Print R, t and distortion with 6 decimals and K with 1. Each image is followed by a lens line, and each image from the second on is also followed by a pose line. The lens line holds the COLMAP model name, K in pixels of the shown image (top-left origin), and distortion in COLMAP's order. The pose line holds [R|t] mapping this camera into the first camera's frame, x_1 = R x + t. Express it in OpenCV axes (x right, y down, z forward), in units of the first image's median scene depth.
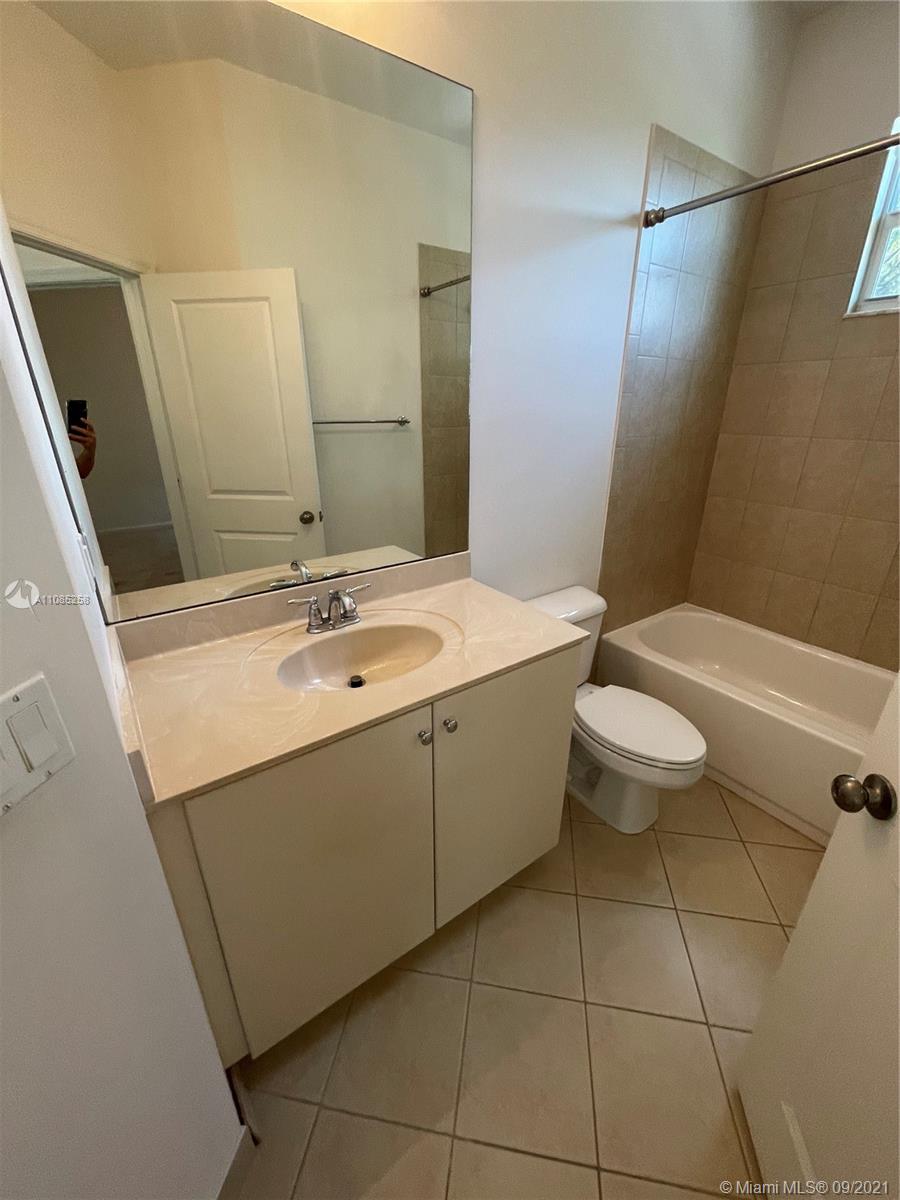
lens RADIAL K [[483.8, 0, 451.8], [0, 483.8, 602.2], [0, 0, 1]] dist [-0.000039, -0.000693]
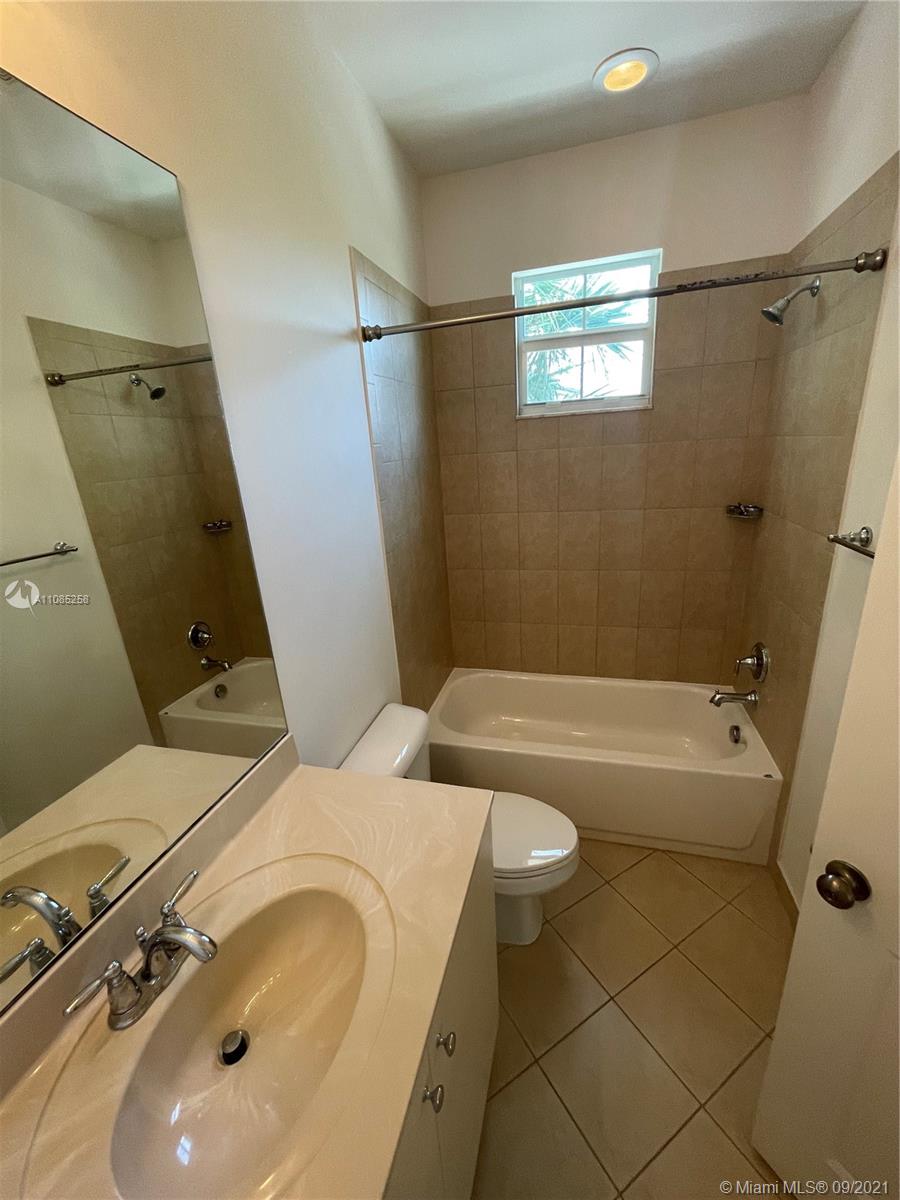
lens RADIAL K [[483.8, 0, 451.8], [0, 483.8, 602.2], [0, 0, 1]] dist [-0.000039, -0.000693]
pose [[0.774628, -0.245761, 0.582711, -0.144287], [0.299919, 0.953958, 0.003638, -0.205300], [-0.556776, 0.171948, 0.812671, 0.182877]]
